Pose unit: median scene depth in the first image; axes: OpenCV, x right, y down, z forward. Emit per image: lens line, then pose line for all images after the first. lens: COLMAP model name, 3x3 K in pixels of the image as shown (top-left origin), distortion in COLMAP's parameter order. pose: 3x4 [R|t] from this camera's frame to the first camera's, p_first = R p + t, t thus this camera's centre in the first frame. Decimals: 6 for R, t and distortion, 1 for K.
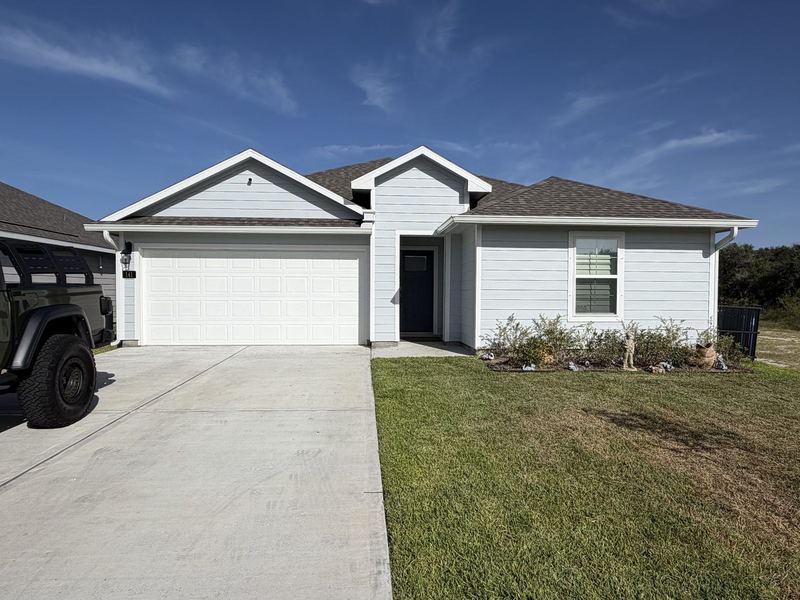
lens RADIAL K [[574.6, 0, 400.0], [0, 574.6, 300.0], [0, 0, 1]] dist [0.052392, -0.001693]
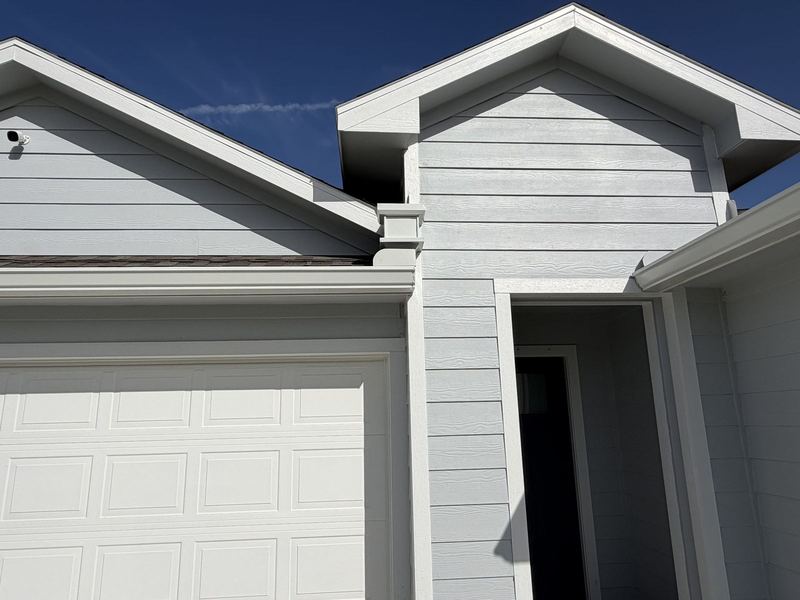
lens RADIAL K [[430.0, 0, 400.0], [0, 430.0, 300.0], [0, 0, 1]] dist [0.001093, 0.000175]
pose [[0.999390, -0.026633, 0.022584, -0.059693], [0.030935, 0.975282, -0.218789, -0.066086], [-0.016198, 0.219354, 0.975511, 0.794874]]
